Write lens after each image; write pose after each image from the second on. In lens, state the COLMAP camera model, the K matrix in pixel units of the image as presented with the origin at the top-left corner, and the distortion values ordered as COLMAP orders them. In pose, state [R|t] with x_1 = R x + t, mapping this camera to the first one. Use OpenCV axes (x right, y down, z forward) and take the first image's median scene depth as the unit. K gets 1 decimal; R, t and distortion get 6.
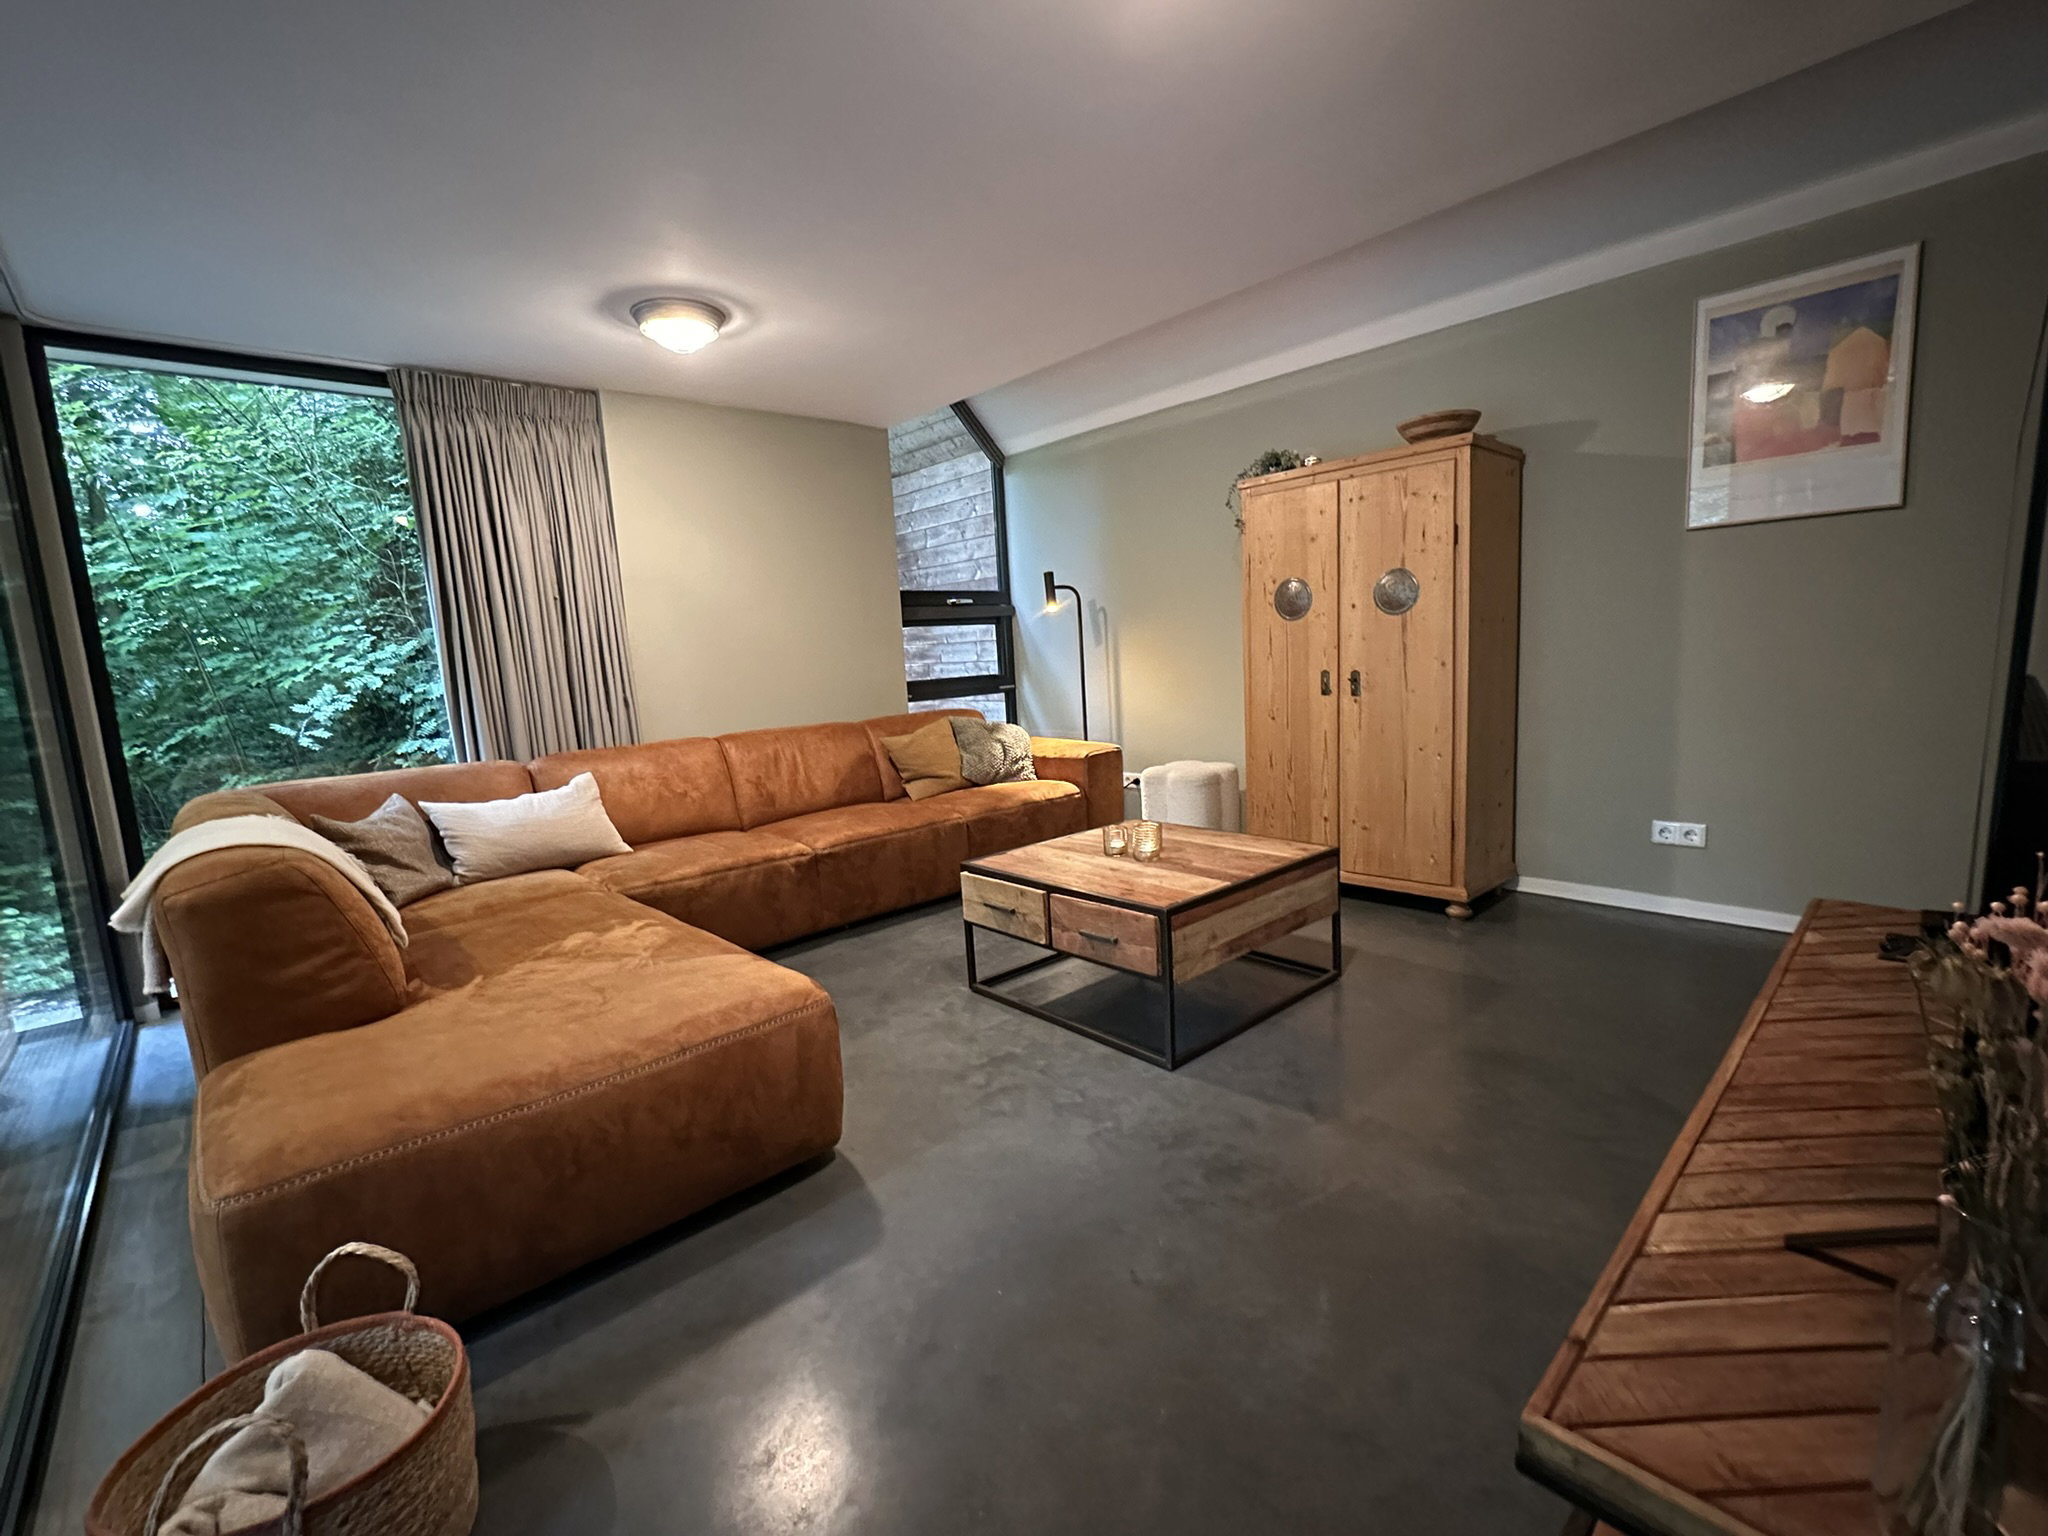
lens RADIAL K [[887.5, 0, 1020.6], [0, 887.5, 771.2], [0, 0, 1]] dist [-0.005678, -0.000476]
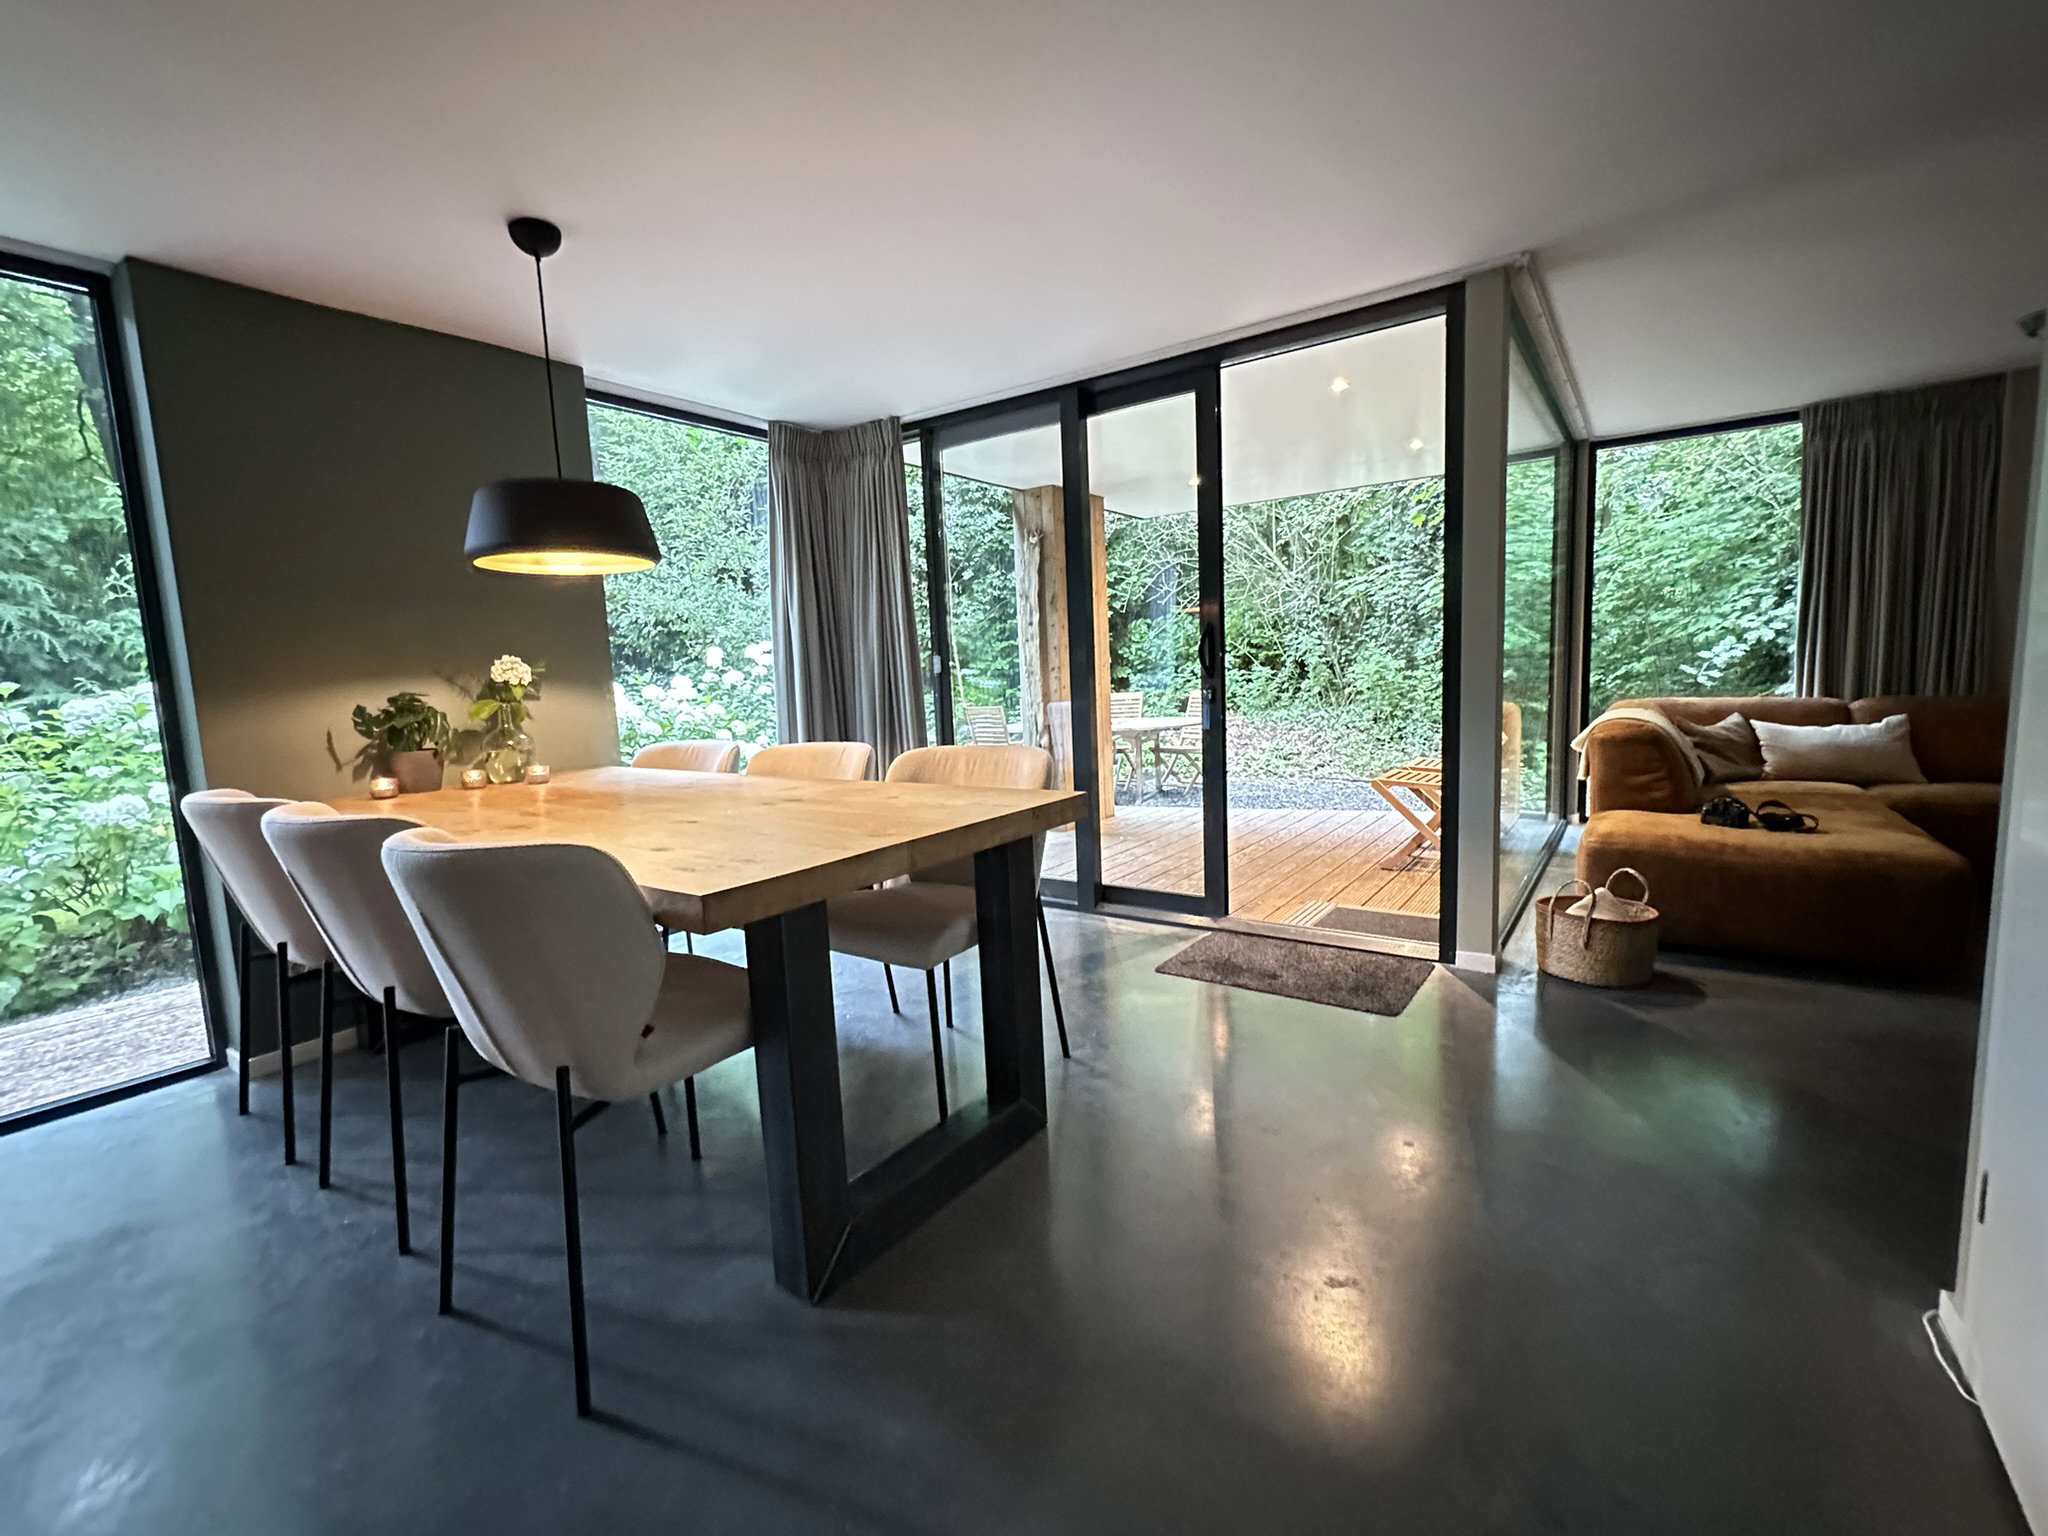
lens RADIAL K [[887.5, 0, 1024.1], [0, 887.5, 765.5], [0, 0, 1]] dist [-0.005678, -0.000476]
pose [[0.206180, 0.157556, -0.965746, 0.286731], [-0.104650, 0.984842, 0.138329, 0.018096], [0.972902, 0.072545, 0.219543, -0.280460]]
